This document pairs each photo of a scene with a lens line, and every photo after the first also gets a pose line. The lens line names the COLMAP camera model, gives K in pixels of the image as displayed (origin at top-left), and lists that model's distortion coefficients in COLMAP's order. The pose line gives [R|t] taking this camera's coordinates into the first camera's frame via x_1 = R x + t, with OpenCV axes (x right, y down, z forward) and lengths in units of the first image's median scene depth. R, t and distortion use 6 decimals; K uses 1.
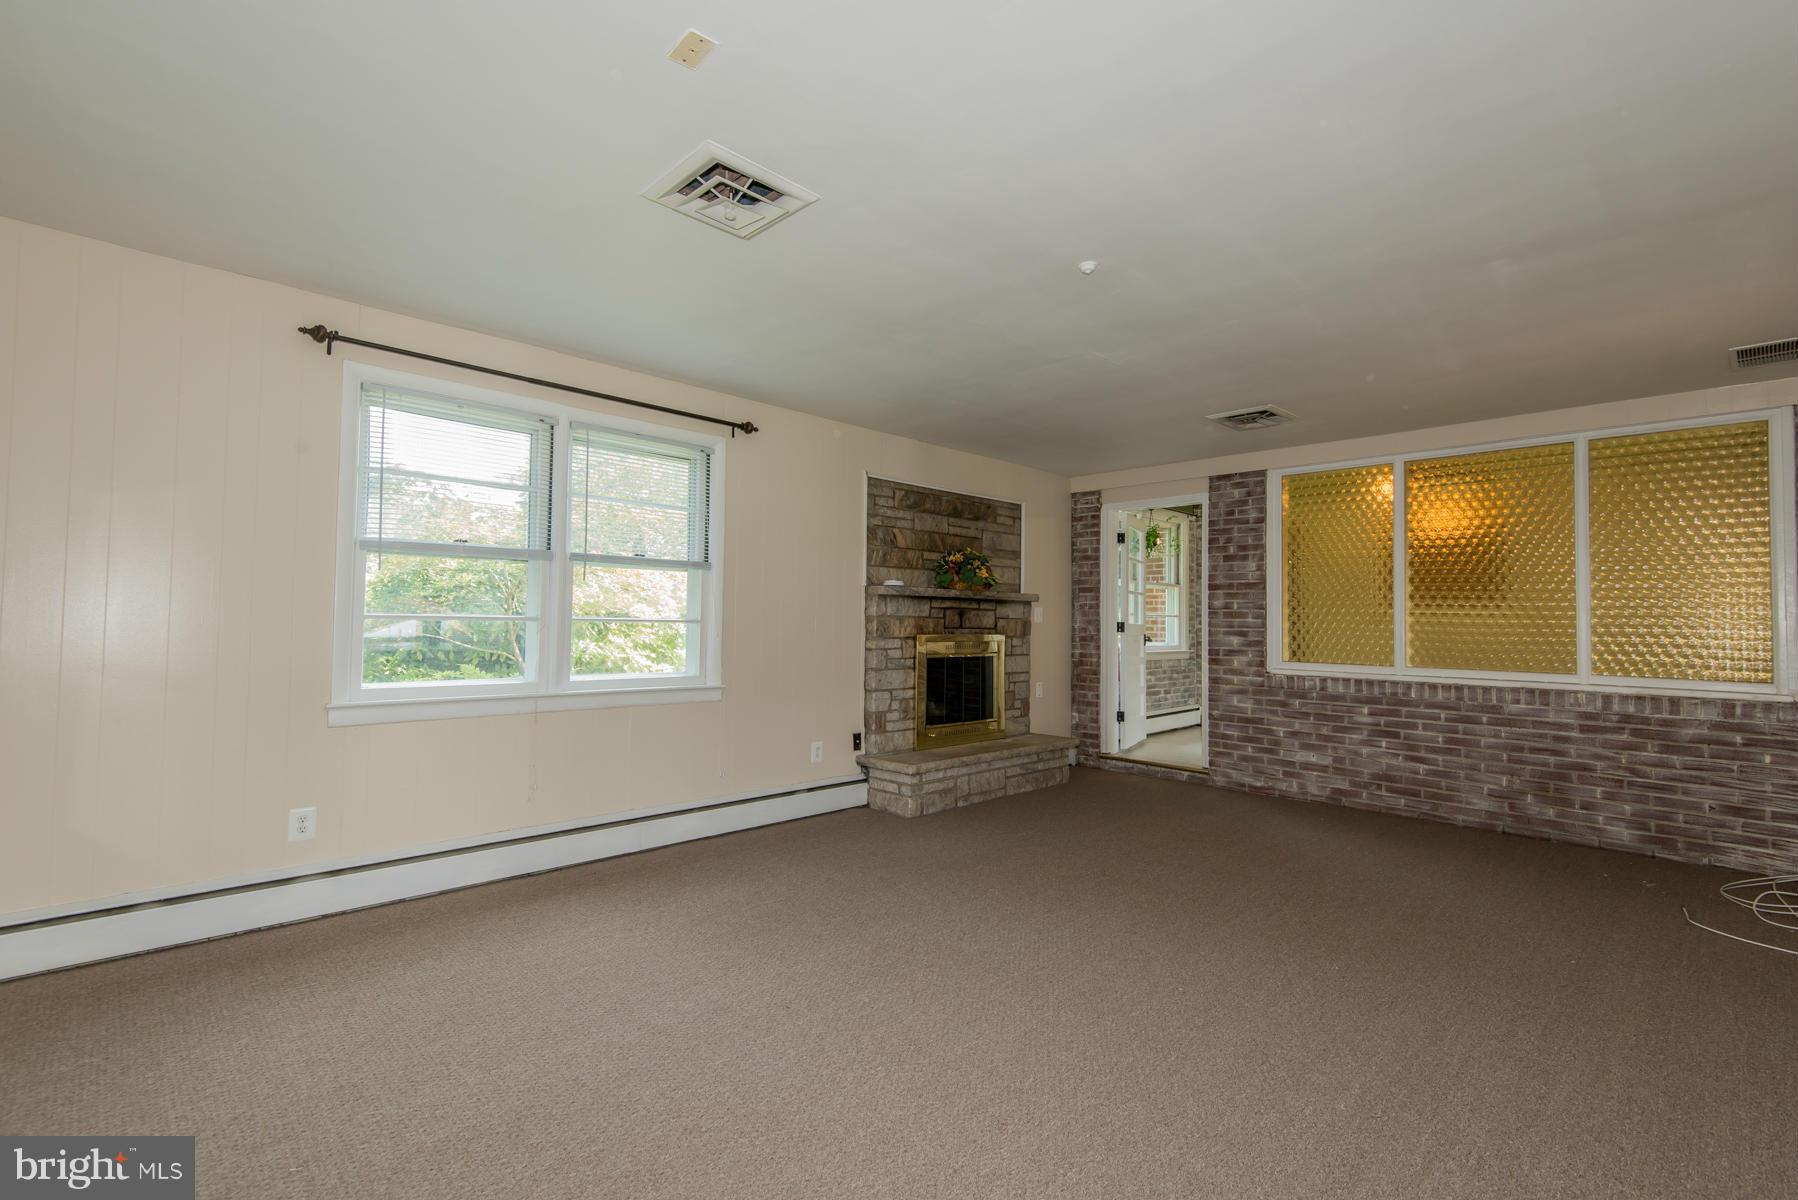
lens RADIAL K [[814.9, 0, 894.4], [0, 814.9, 598.6], [0, 0, 1]] dist [0.047084, -0.025659]
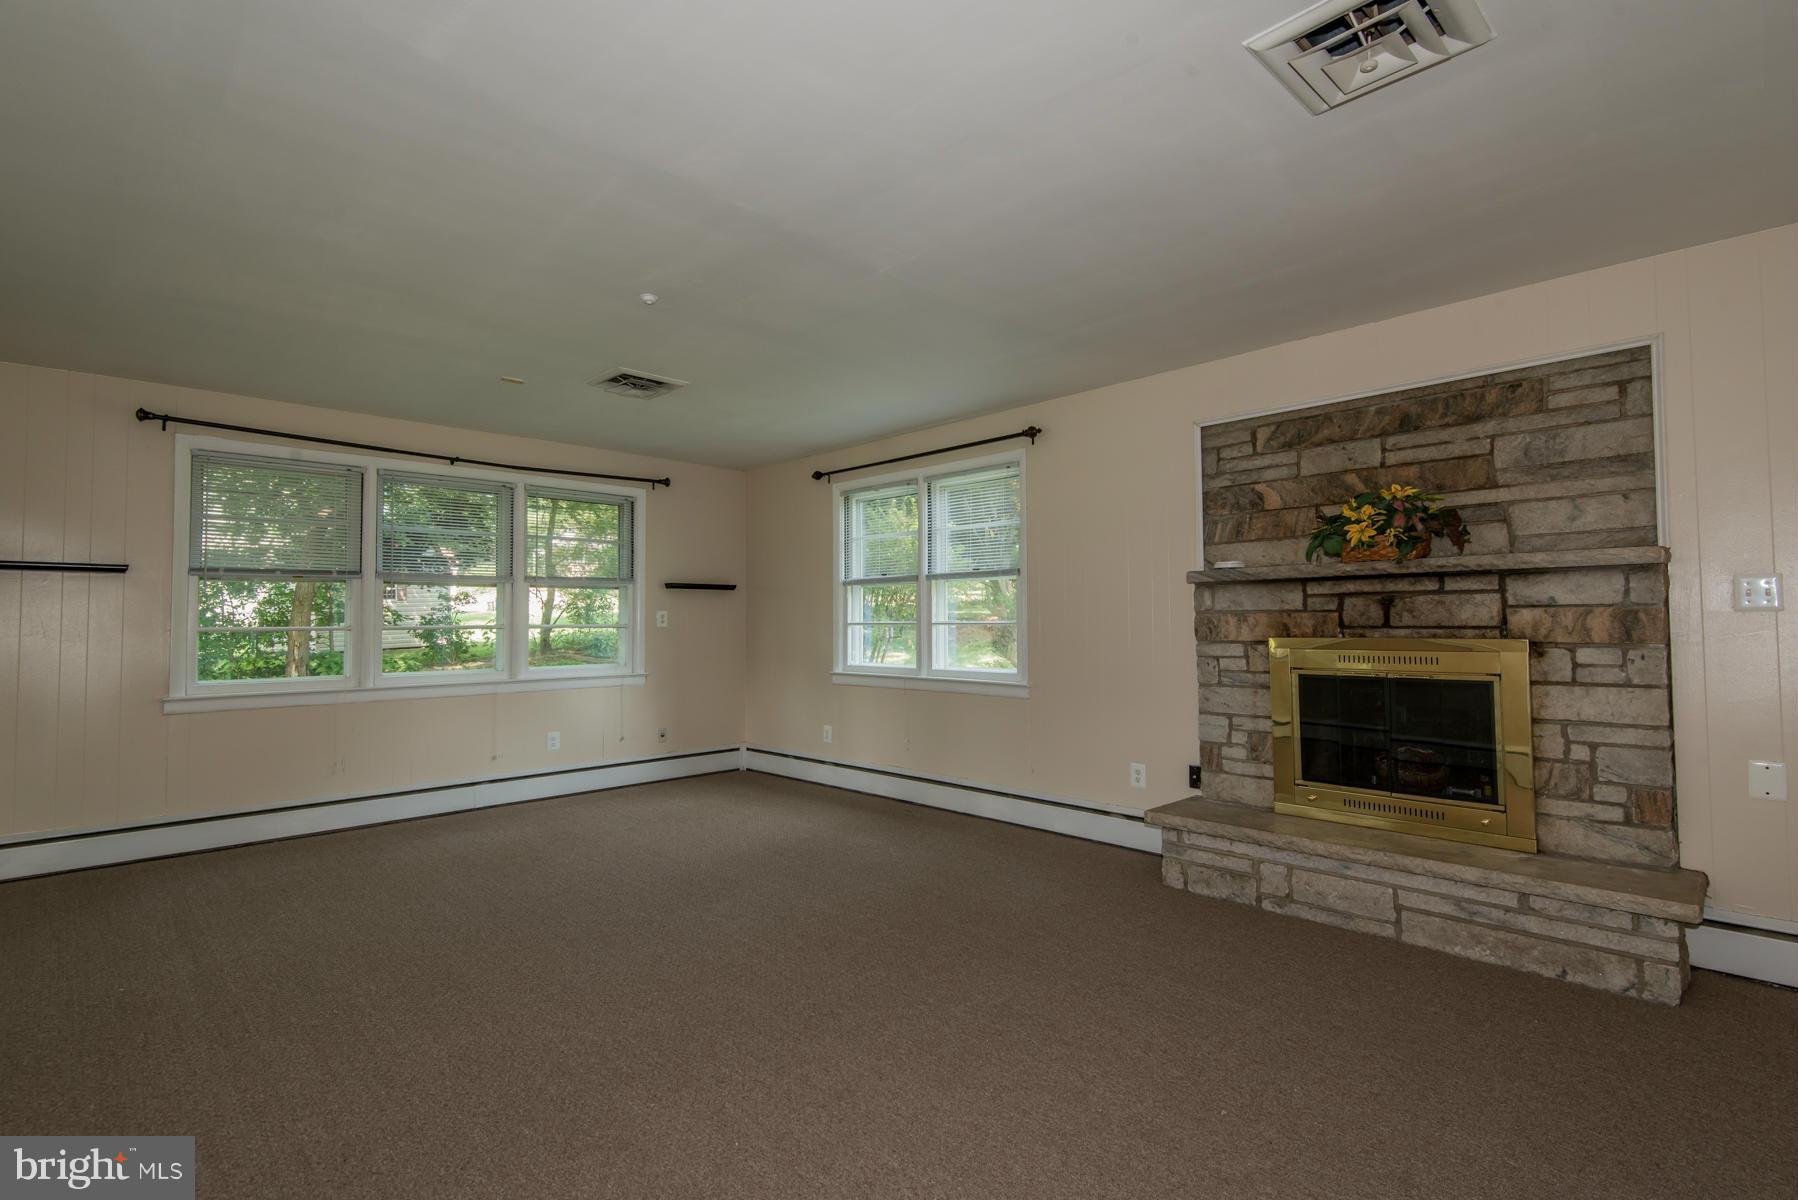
lens RADIAL K [[814.9, 0, 894.4], [0, 814.9, 598.6], [0, 0, 1]] dist [0.047084, -0.025659]
pose [[0.011770, -0.041079, -0.999087, 0.680438], [0.041218, 0.998326, -0.040562, 0.026096], [0.999081, -0.040703, 0.013443, 0.667704]]
